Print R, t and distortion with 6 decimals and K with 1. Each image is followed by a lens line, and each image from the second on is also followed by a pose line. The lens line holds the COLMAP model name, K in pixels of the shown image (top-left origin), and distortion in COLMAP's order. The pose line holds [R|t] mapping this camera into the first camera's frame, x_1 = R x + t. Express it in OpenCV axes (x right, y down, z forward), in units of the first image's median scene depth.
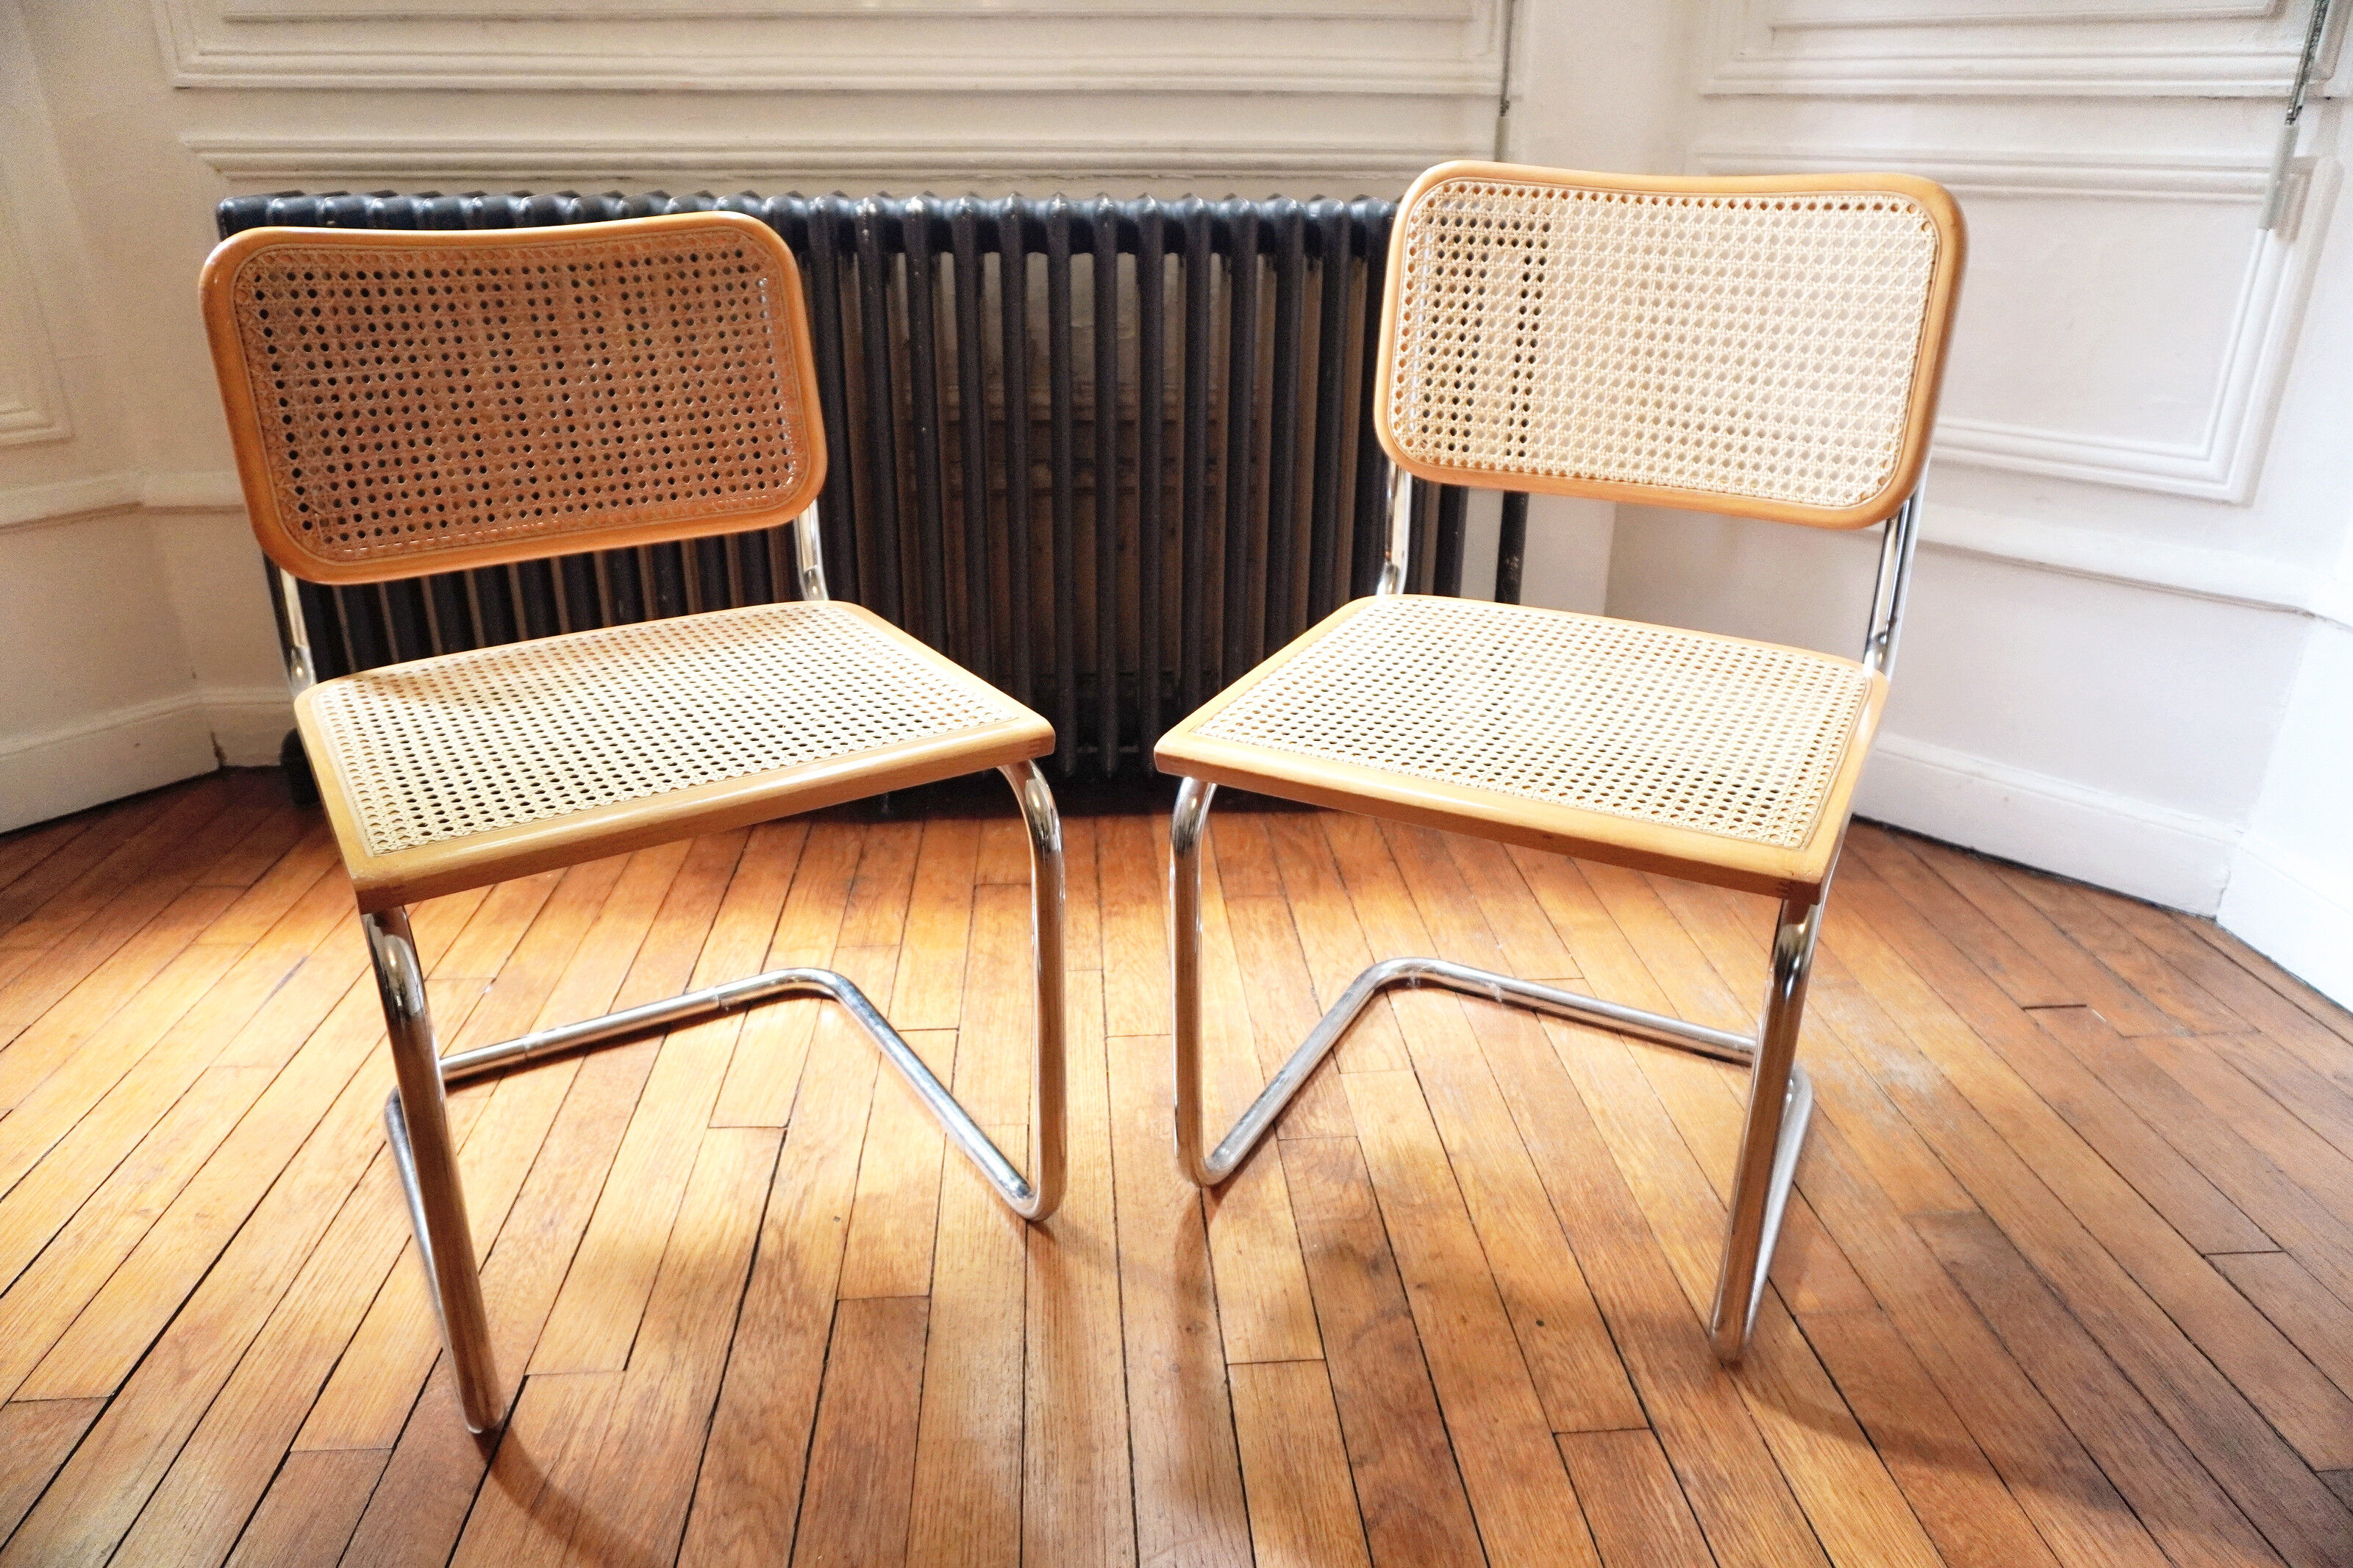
lens RADIAL K [[1573.2, 0, 1176.5], [0, 1573.2, 784.0], [0, 0, 1]] dist [-0.049305, 0.031992]
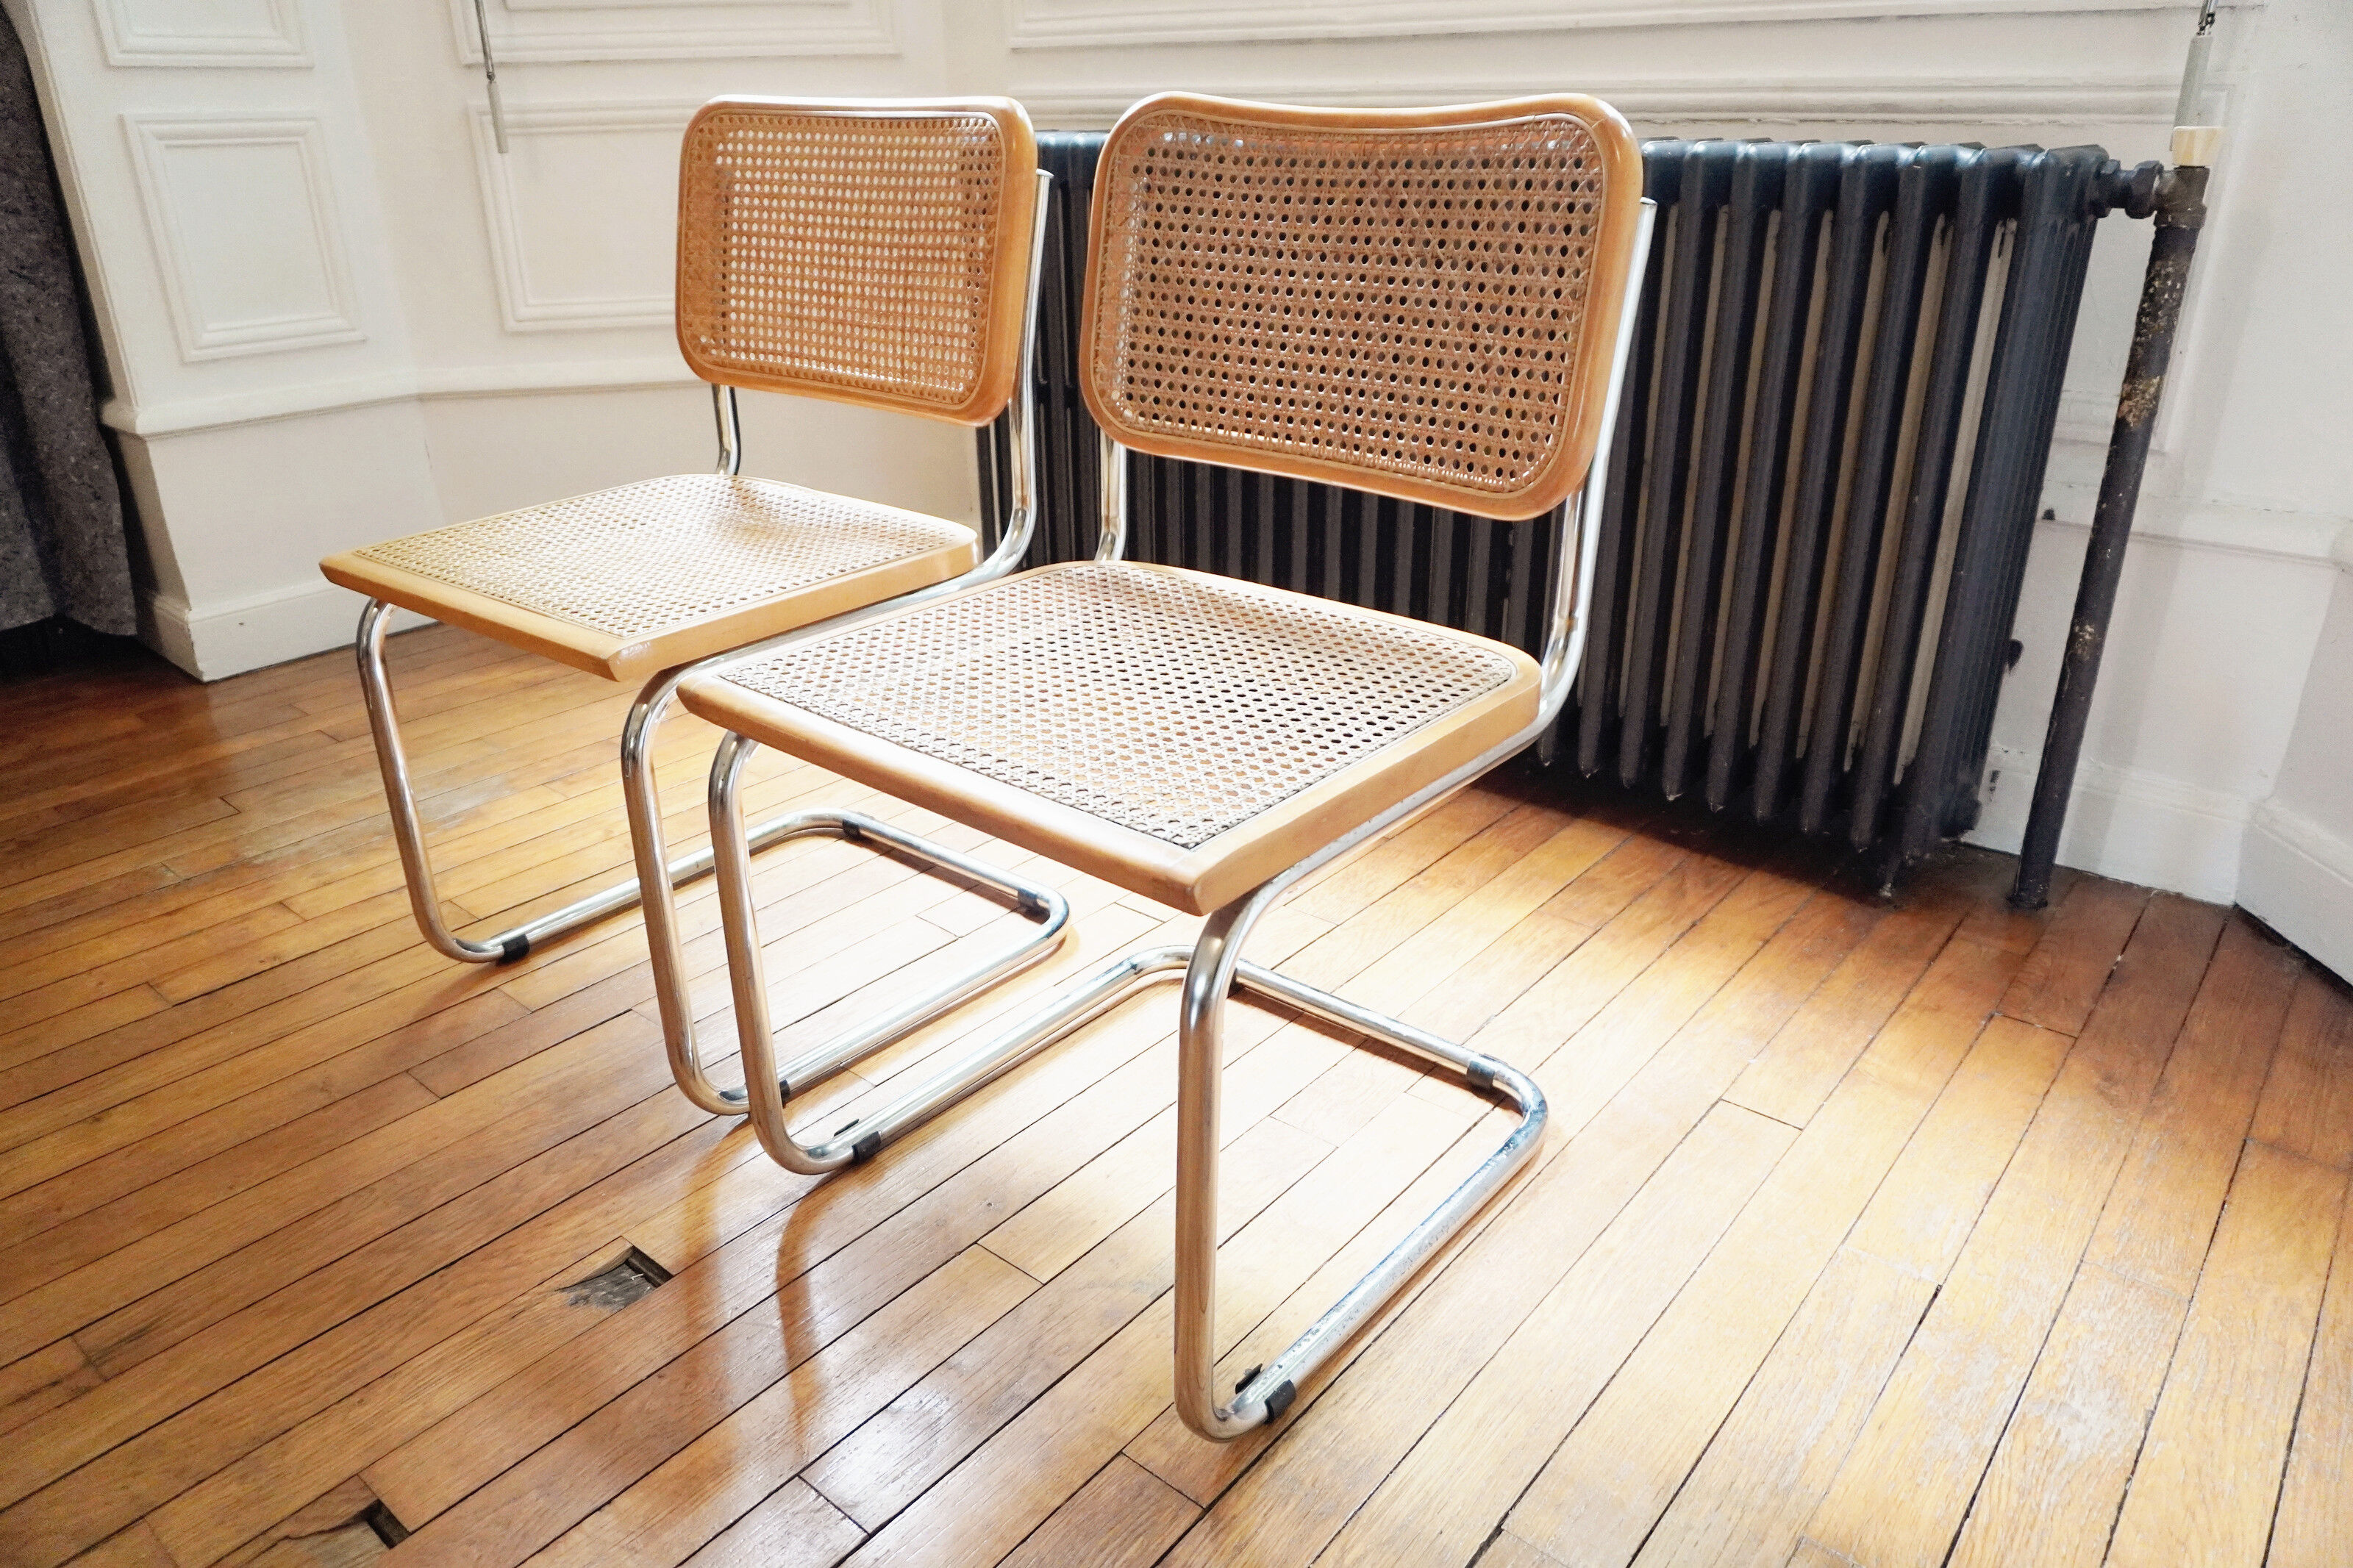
lens RADIAL K [[1566.5, 0, 1171.3], [0, 1566.5, 782.6], [0, 0, 1]] dist [-0.044344, 0.024256]
pose [[0.712670, 0.267142, -0.648642, 0.634481], [-0.256491, 0.959859, 0.113506, -0.066681], [0.652927, 0.085479, 0.752582, 0.240831]]
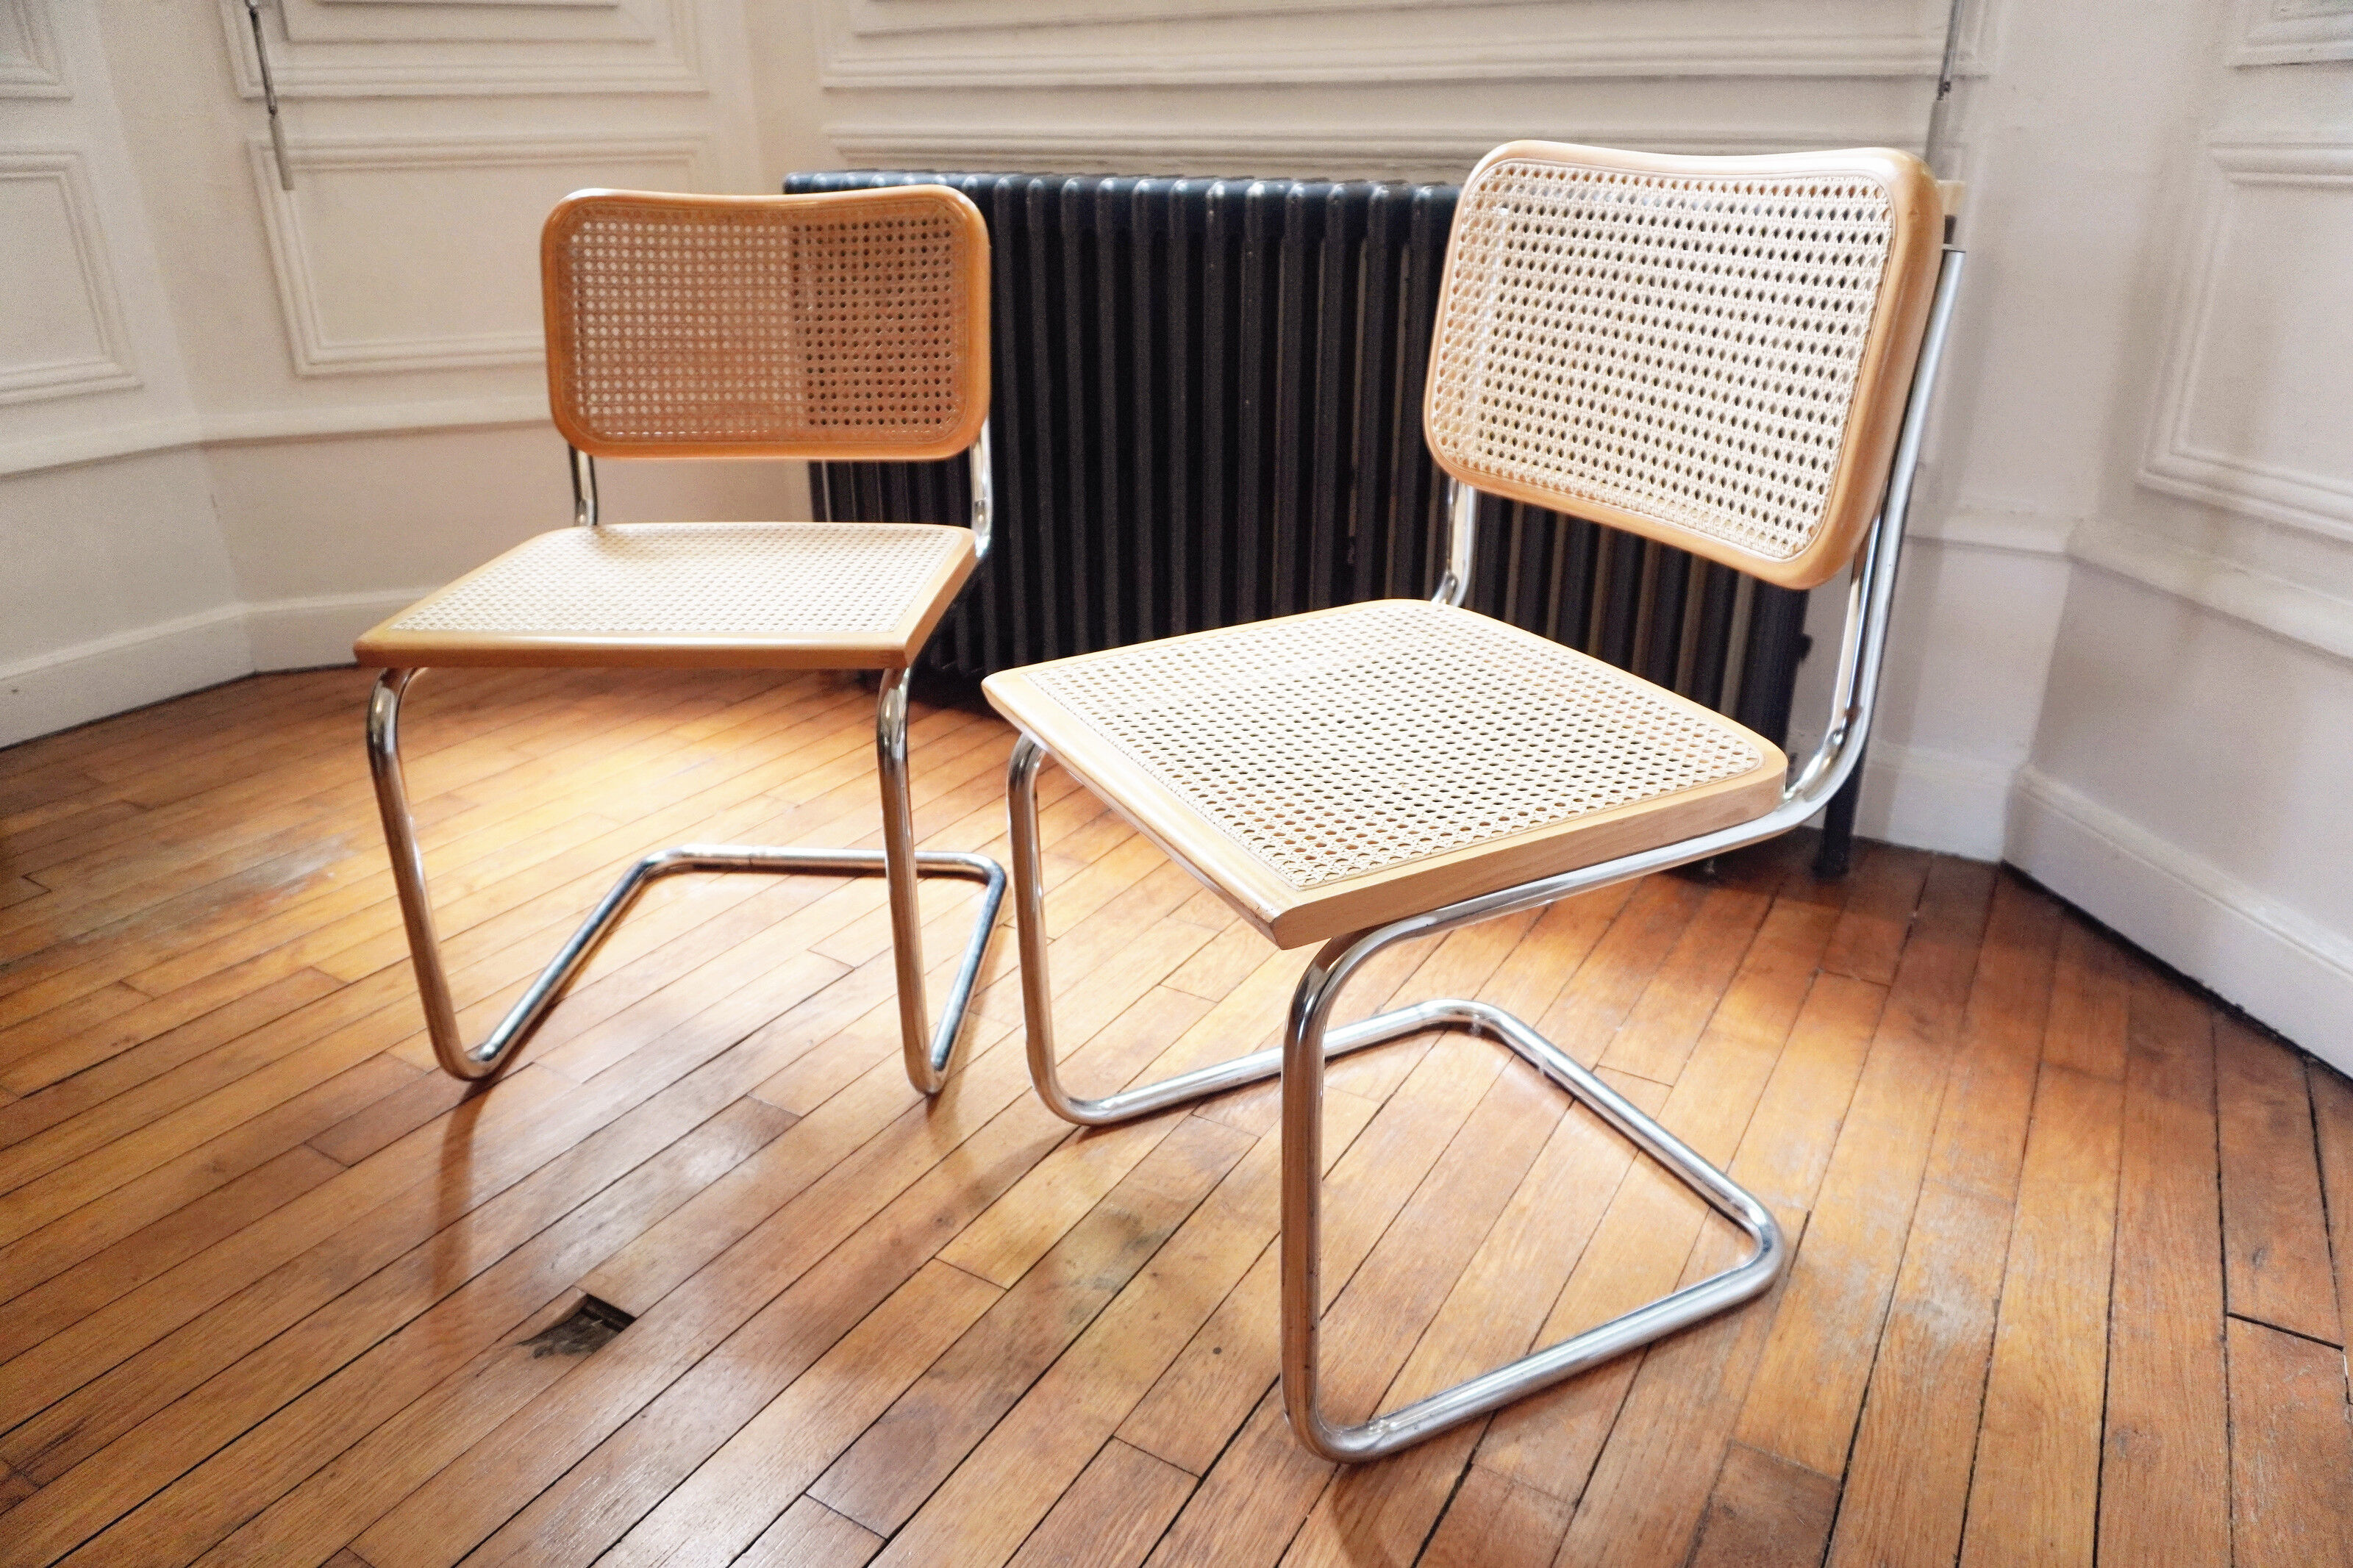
lens RADIAL K [[1573.2, 0, 1176.5], [0, 1573.2, 784.0], [0, 0, 1]] dist [-0.049305, 0.031992]
pose [[0.816592, 0.216290, -0.535160, 0.593398], [-0.218010, 0.974038, 0.061008, -0.041532], [0.534462, 0.066851, 0.842545, 0.142004]]
